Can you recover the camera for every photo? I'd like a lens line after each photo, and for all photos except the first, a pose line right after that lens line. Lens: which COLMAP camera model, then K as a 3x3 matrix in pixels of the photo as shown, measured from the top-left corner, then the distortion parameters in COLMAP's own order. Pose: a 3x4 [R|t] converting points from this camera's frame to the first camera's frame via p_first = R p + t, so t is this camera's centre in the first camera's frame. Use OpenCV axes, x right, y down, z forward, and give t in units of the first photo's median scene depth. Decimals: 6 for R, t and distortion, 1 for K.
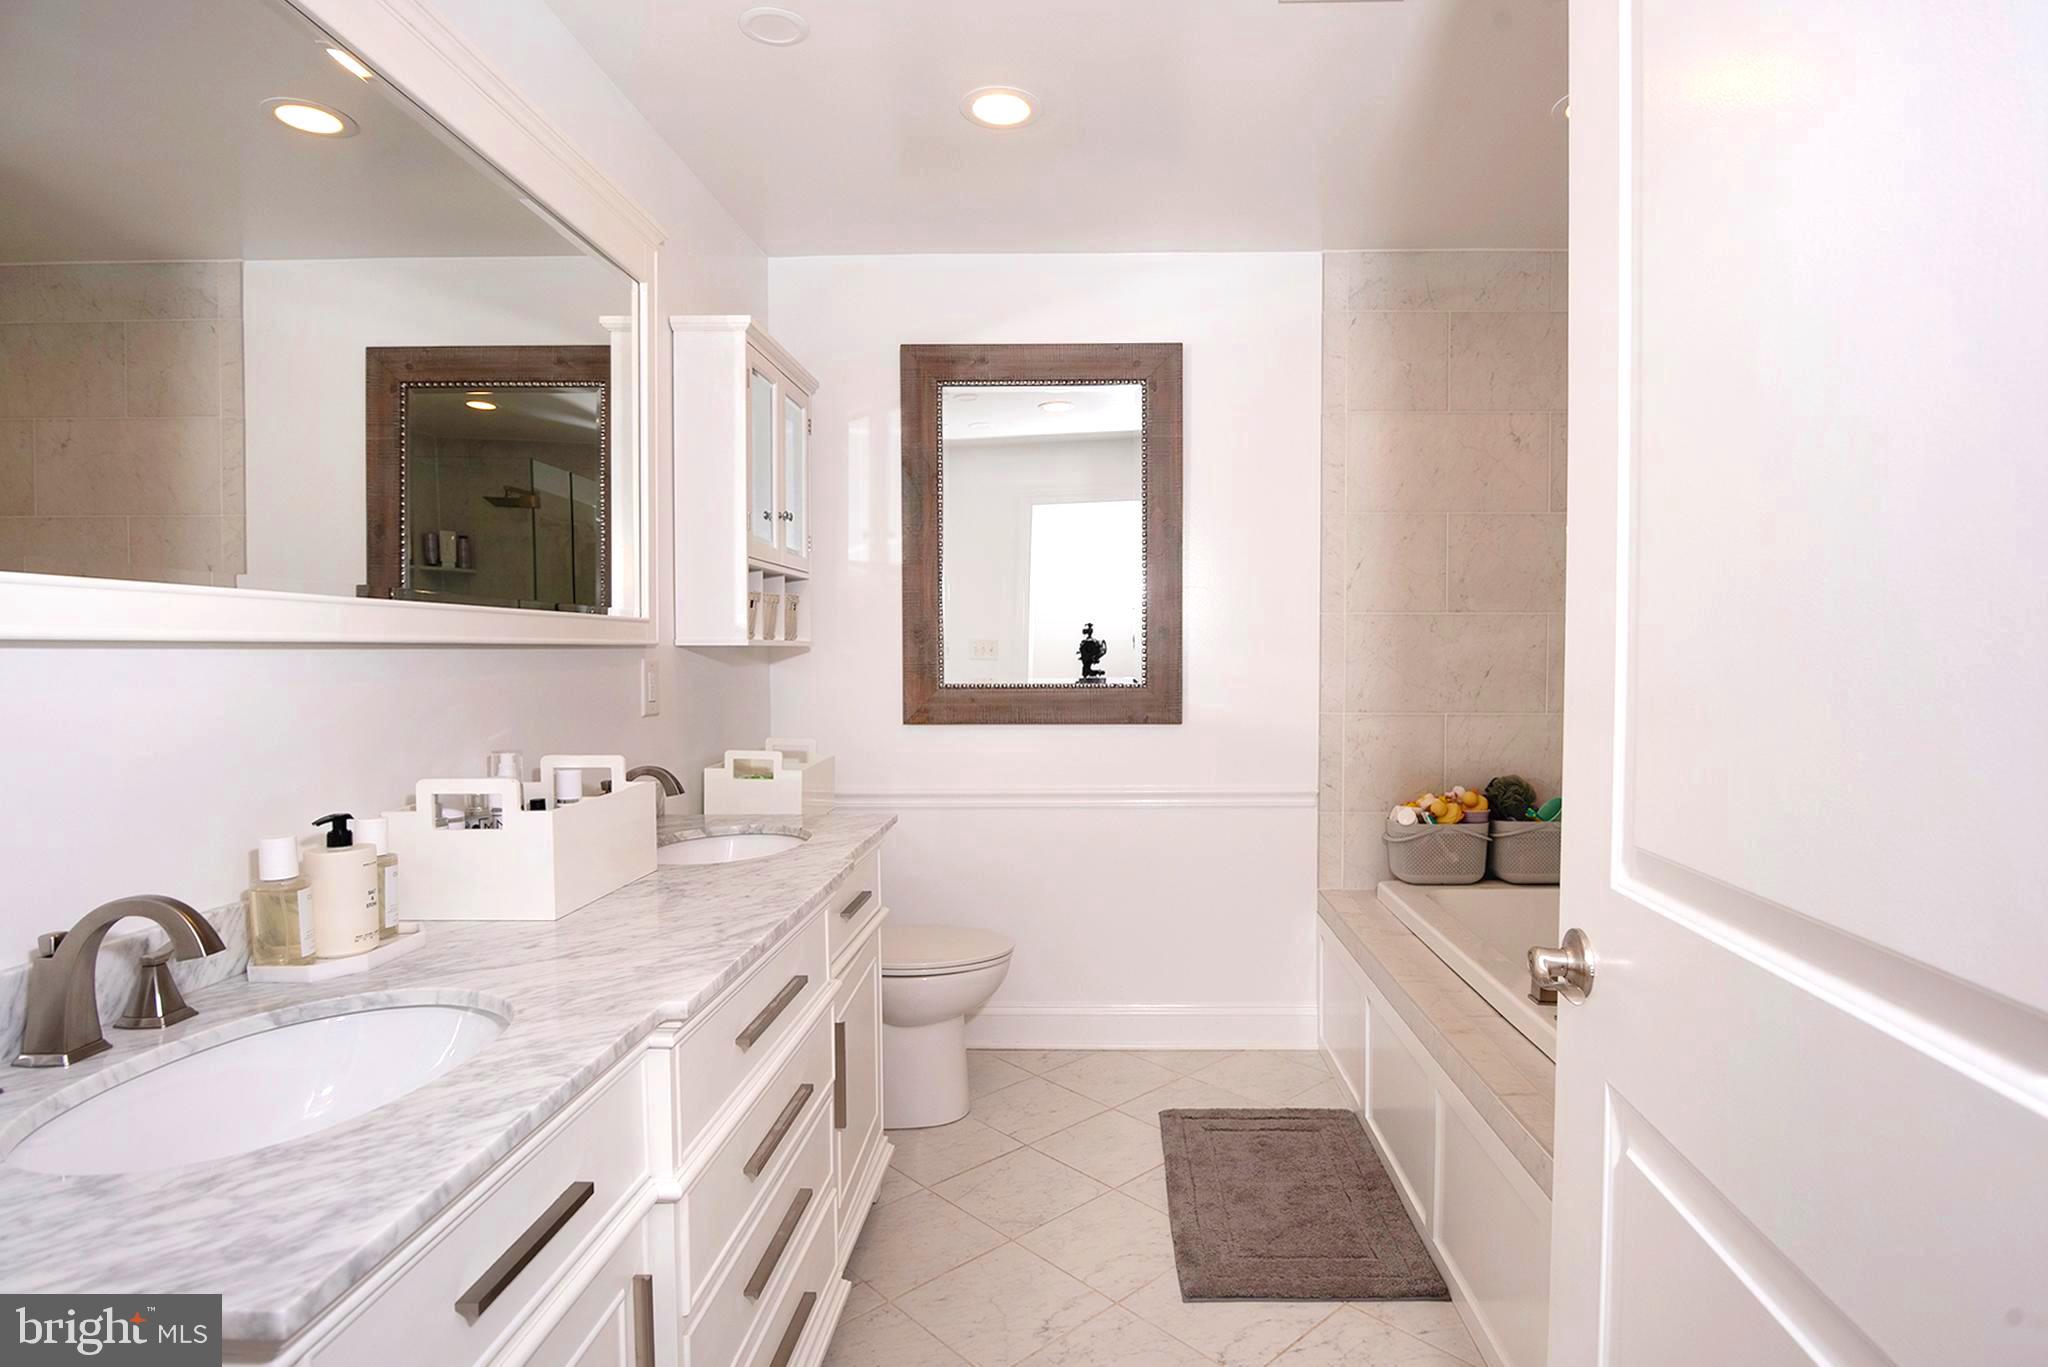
lens RADIAL K [[1055.8, 0, 1037.2], [0, 1055.8, 654.5], [0, 0, 1]] dist [-0.027927, 0.000808]
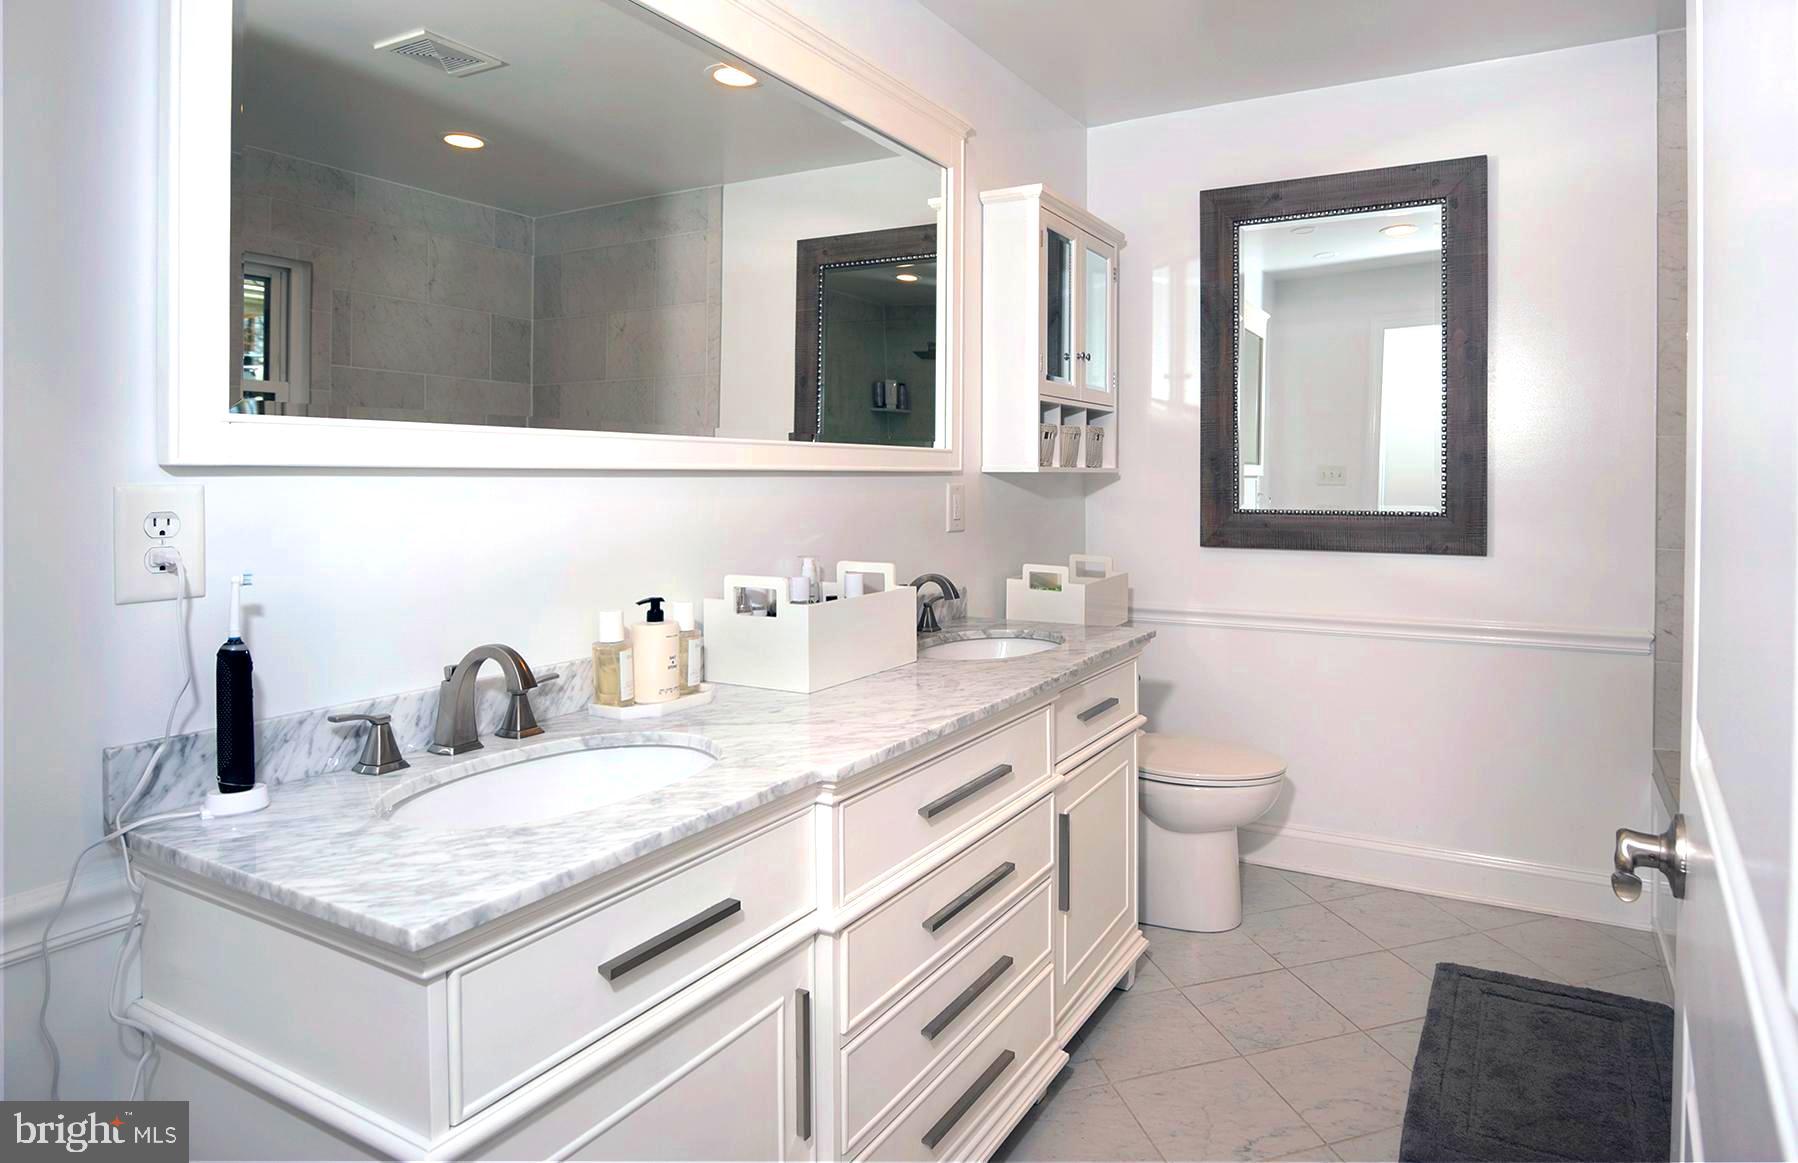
lens RADIAL K [[975.4, 0, 978.7], [0, 975.4, 455.2], [0, 0, 1]] dist [-0.025734, 0.000793]
pose [[0.901250, -0.006086, -0.433257, 0.123368], [-0.005144, 0.999681, -0.024745, -0.000356], [0.433269, 0.024530, 0.900931, 0.023791]]
